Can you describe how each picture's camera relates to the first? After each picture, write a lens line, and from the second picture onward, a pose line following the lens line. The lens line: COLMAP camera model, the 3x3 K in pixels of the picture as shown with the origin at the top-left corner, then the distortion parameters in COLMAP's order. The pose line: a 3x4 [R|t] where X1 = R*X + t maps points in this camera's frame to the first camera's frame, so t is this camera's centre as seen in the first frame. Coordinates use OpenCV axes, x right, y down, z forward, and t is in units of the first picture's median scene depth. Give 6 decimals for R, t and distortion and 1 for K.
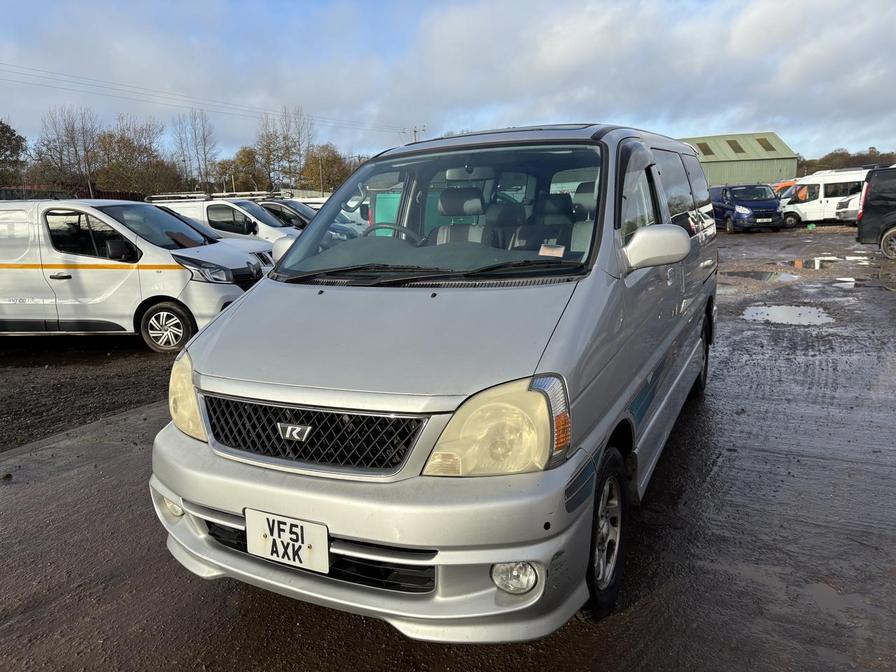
lens RADIAL K [[637.3, 0, 463.2], [0, 637.3, 356.6], [0, 0, 1]] dist [0.020329, -0.012748]
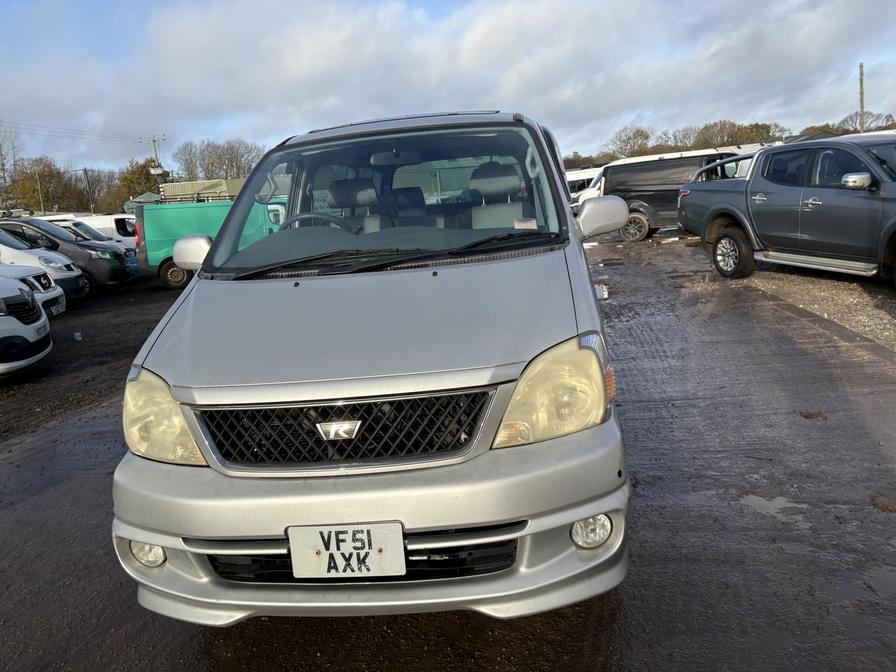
lens RADIAL K [[637.3, 0, 451.7], [0, 637.3, 342.5], [0, 0, 1]] dist [0.020329, -0.012748]
pose [[0.933875, -0.118583, 0.337367, -0.399886], [0.129879, 0.991469, -0.011024, 0.024788], [-0.333181, 0.054112, 0.941309, 0.085874]]
